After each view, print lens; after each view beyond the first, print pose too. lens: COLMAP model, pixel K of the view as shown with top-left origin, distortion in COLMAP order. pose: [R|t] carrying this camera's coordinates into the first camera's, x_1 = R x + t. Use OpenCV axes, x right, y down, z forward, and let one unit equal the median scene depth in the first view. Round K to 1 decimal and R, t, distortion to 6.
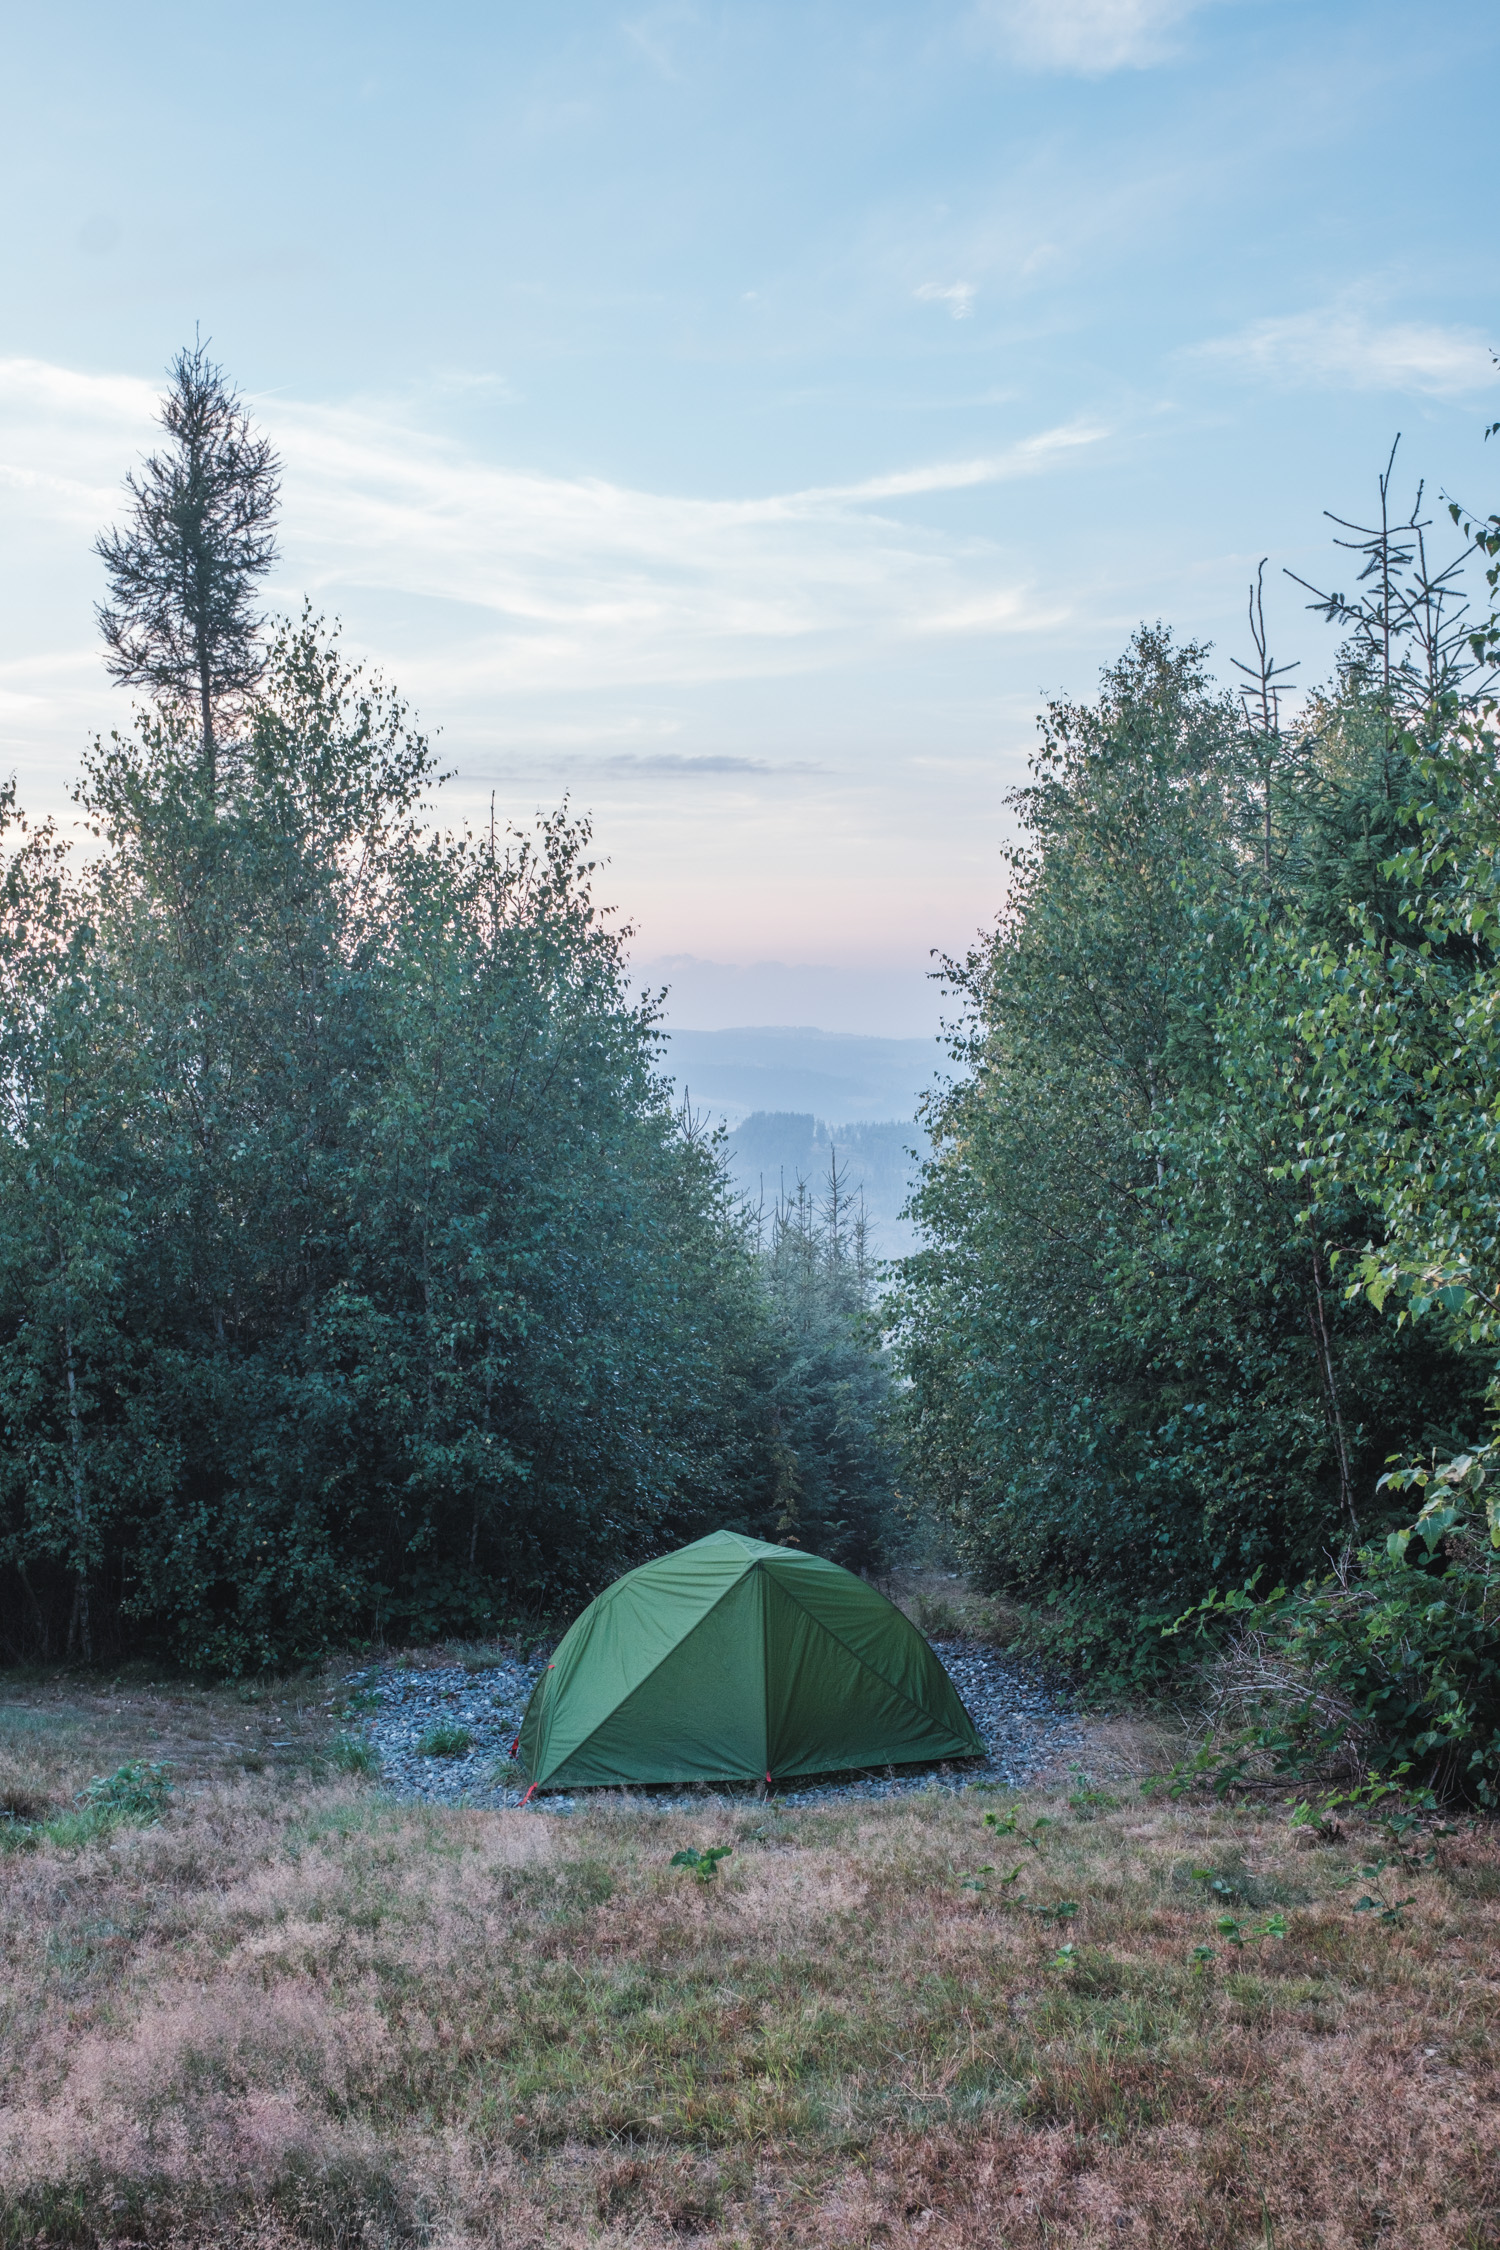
lens RADIAL K [[2351.8, 0, 690.4], [0, 2351.8, 1124.5], [0, 0, 1]] dist [-0.138532, 0.273602]
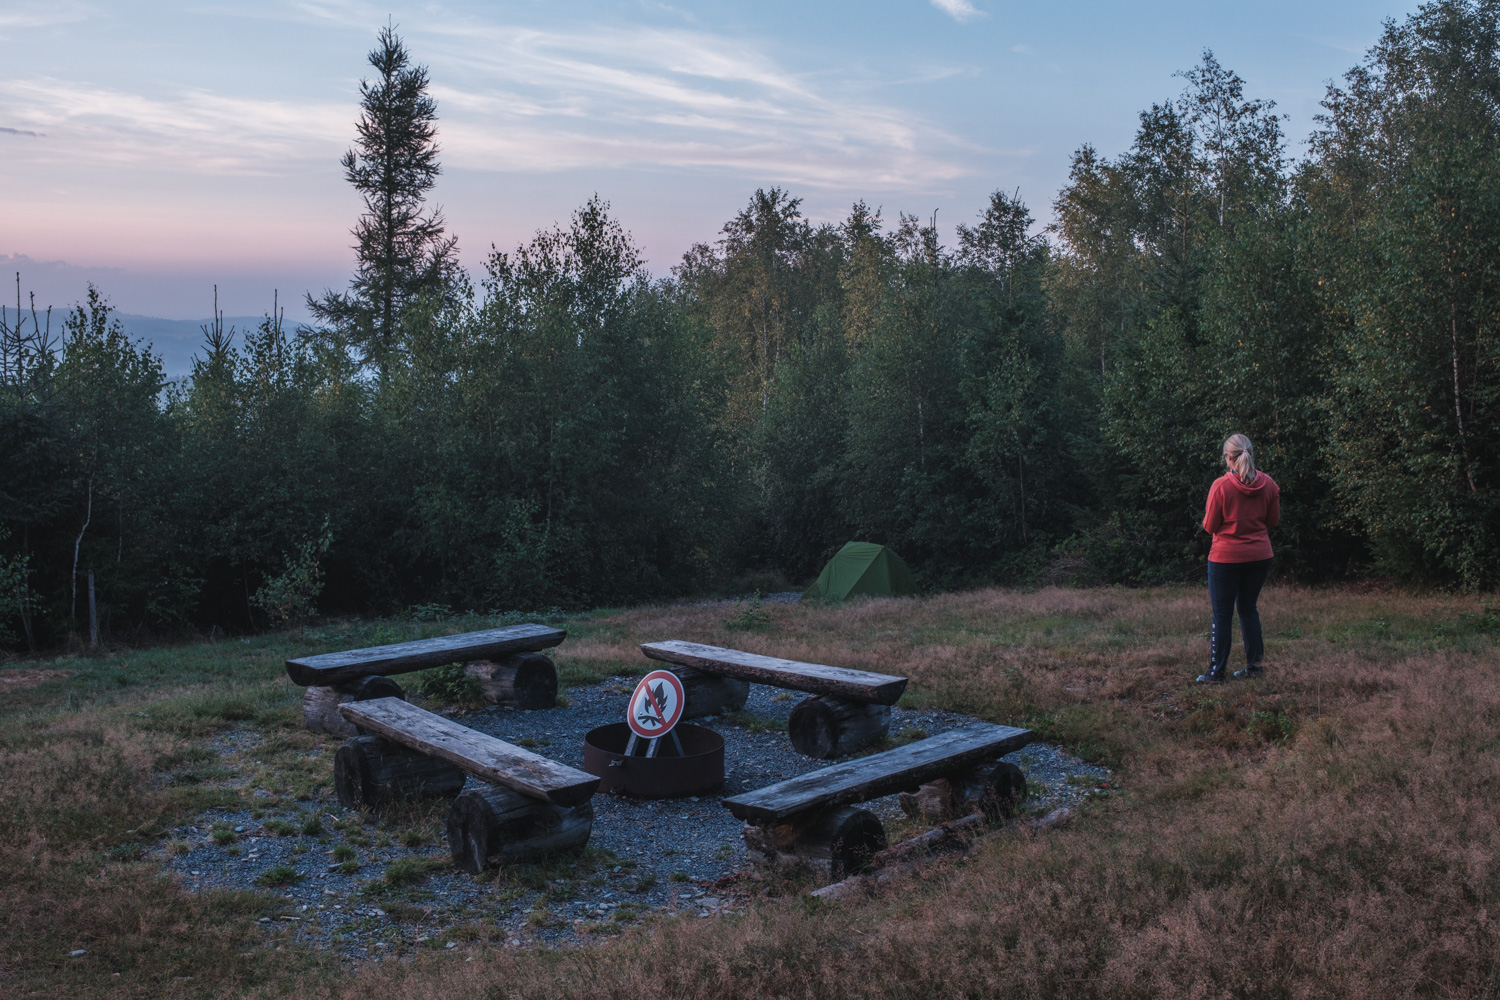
lens RADIAL K [[1510.0, 0, 750.0], [0, 1510.0, 500.0], [0, 0, 1]] dist [-0.125262, 0.186849]
pose [[0.894404, -0.011118, 0.447122, -0.554669], [-0.021728, 0.997431, 0.068265, -0.007145], [-0.446732, -0.070772, 0.891864, -0.396713]]
